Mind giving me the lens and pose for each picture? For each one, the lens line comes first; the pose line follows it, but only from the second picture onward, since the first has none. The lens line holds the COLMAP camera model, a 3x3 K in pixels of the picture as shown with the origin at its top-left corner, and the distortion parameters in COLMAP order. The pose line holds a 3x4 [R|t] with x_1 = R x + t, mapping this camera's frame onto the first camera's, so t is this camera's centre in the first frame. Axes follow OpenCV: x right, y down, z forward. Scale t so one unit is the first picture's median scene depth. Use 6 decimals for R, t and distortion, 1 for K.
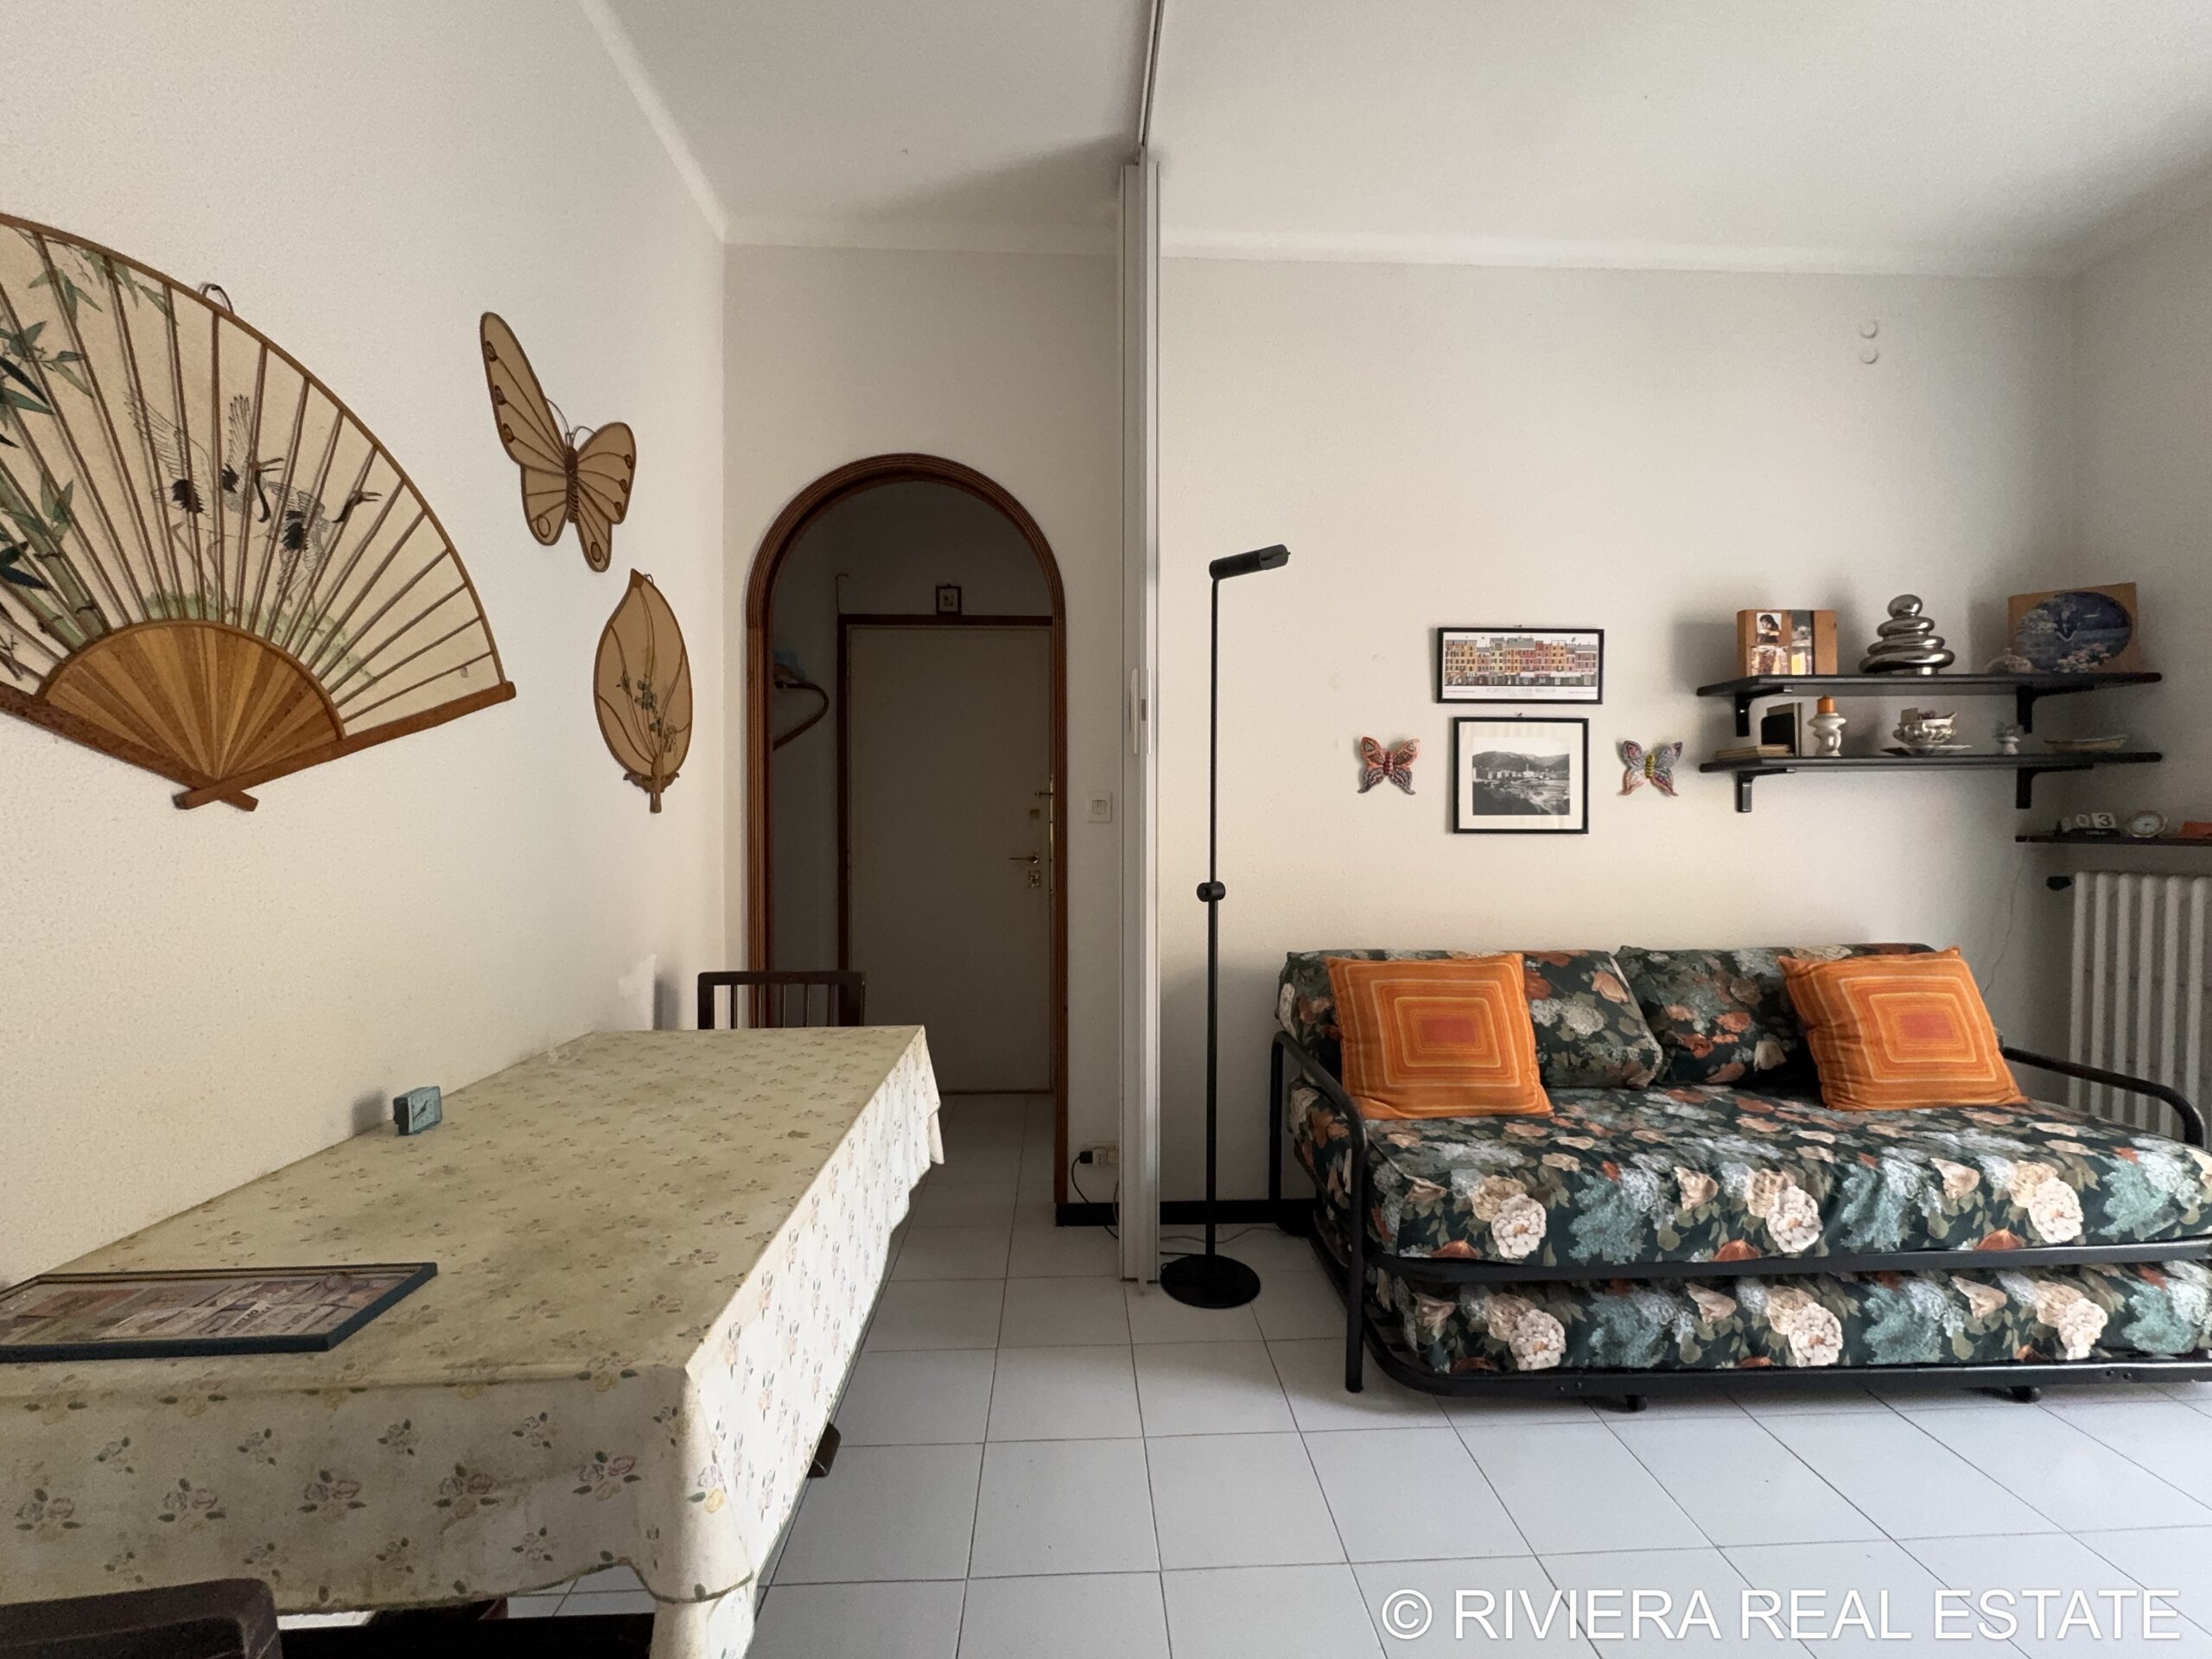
lens RADIAL K [[881.9, 0, 1106.8], [0, 881.9, 827.8], [0, 0, 1]] dist [-0.002935, 0.000495]
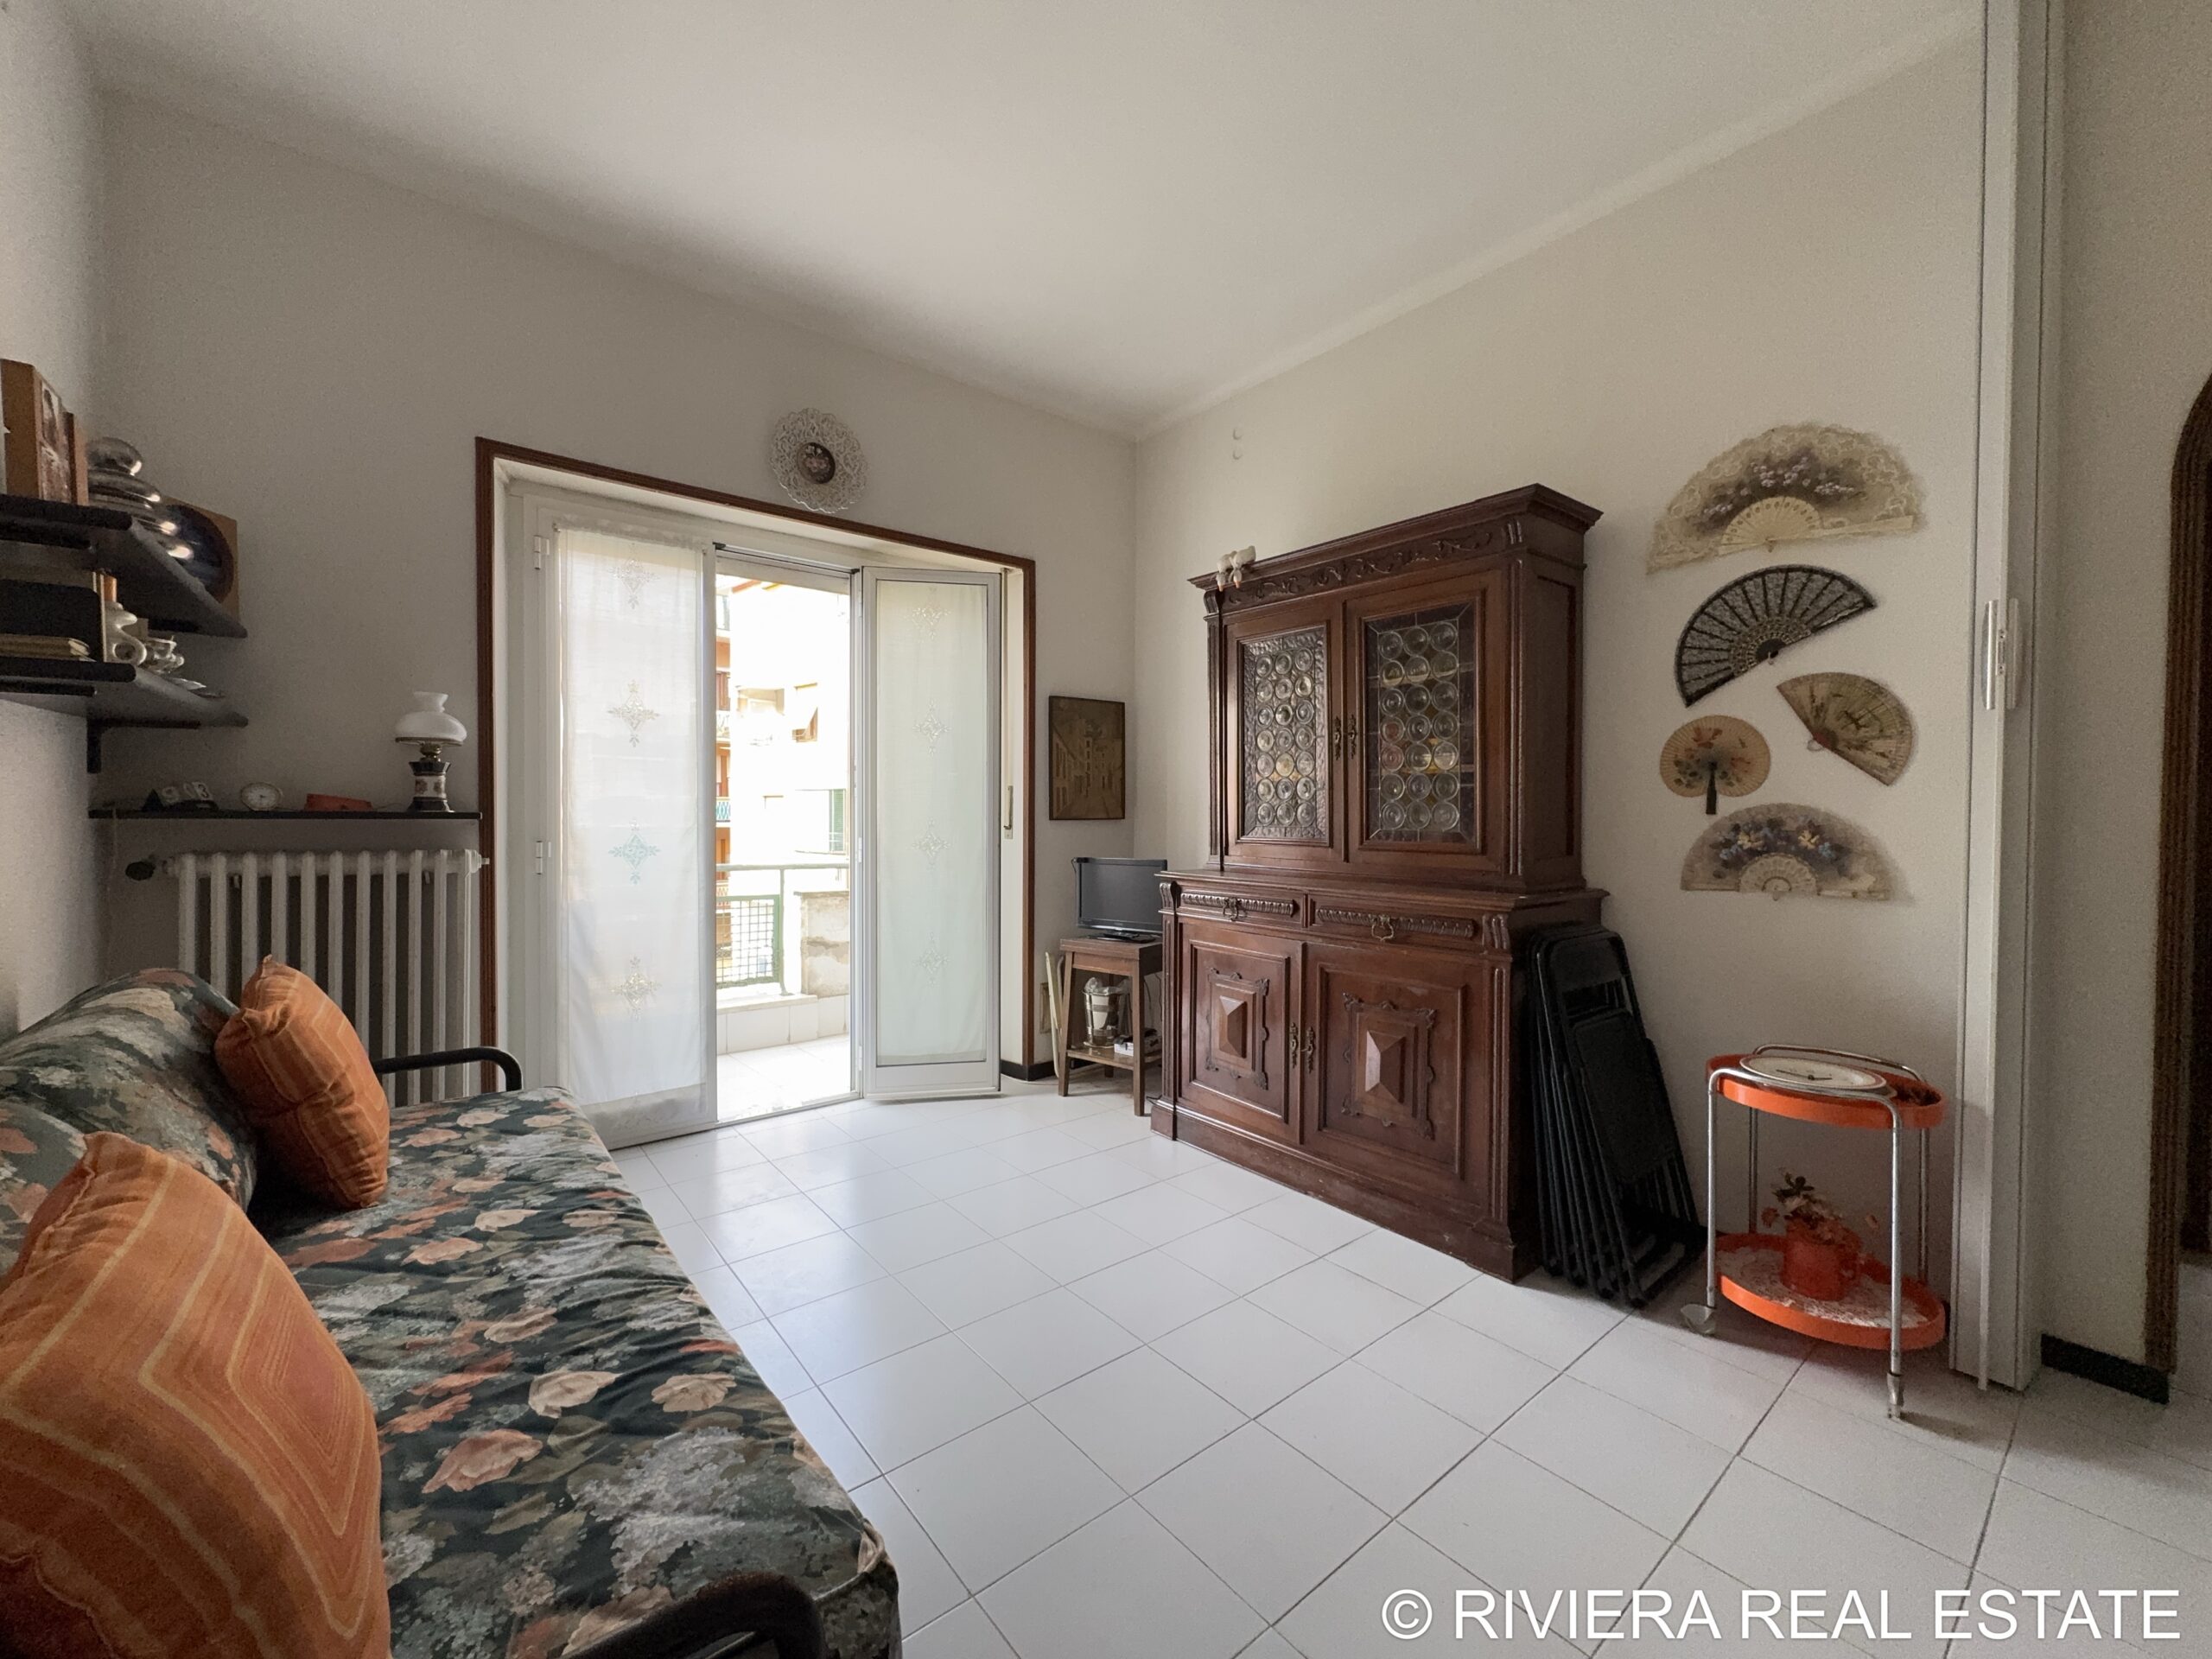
lens RADIAL K [[881.9, 0, 1106.1], [0, 881.9, 828.3], [0, 0, 1]] dist [-0.002935, 0.000495]
pose [[-0.589420, -0.016920, 0.807649, -0.062920], [-0.000095, 0.999782, 0.020876, 0.011036], [-0.807826, 0.012227, -0.589294, 0.905921]]
